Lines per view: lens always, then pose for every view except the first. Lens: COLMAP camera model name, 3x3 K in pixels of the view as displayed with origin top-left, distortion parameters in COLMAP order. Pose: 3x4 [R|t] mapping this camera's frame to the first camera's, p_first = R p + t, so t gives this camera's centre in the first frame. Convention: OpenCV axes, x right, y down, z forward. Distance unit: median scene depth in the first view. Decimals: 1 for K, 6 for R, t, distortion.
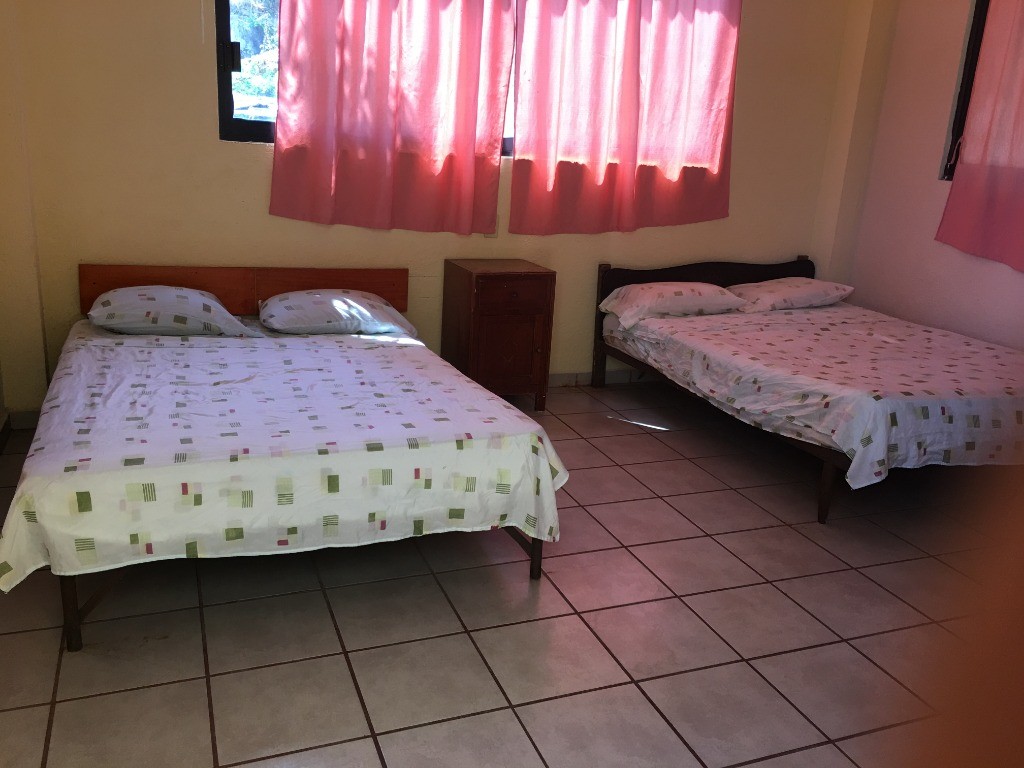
lens RADIAL K [[882.6, 0, 512.0], [0, 882.6, 384.0], [0, 0, 1]] dist [0.073535, -0.092612]
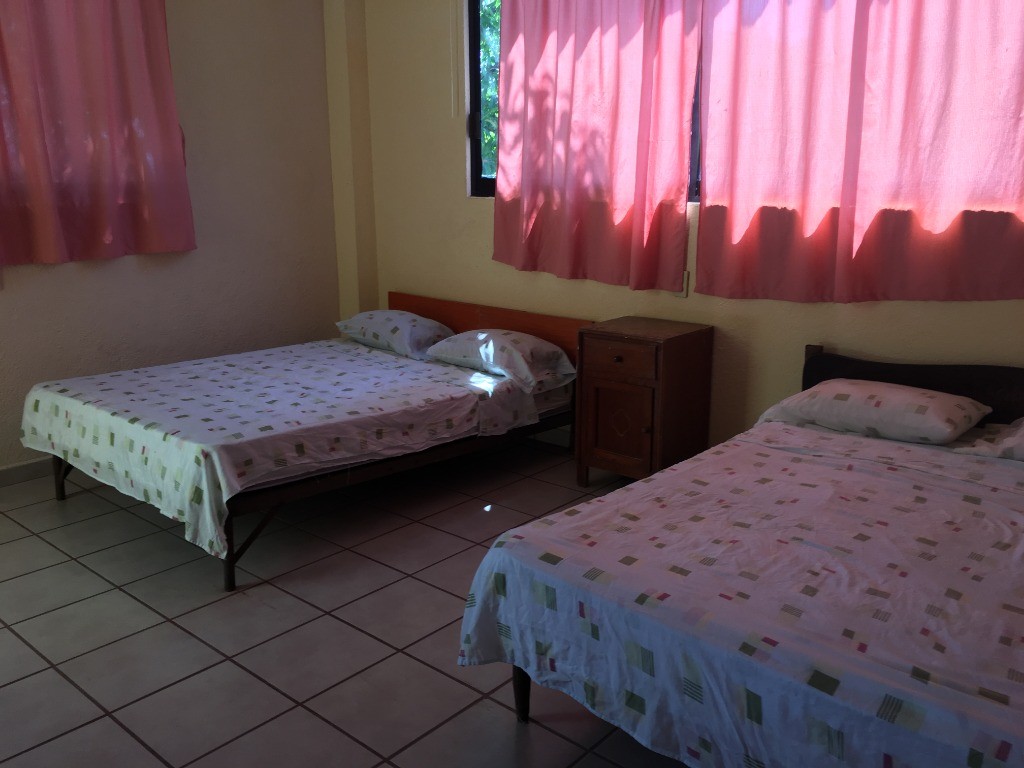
lens RADIAL K [[882.6, 0, 512.0], [0, 882.6, 384.0], [0, 0, 1]] dist [0.073535, -0.092612]
pose [[0.445451, 0.151131, -0.882458, 0.684714], [-0.219111, 0.974079, 0.056218, -0.097585], [0.868081, 0.168314, 0.467019, 0.482337]]
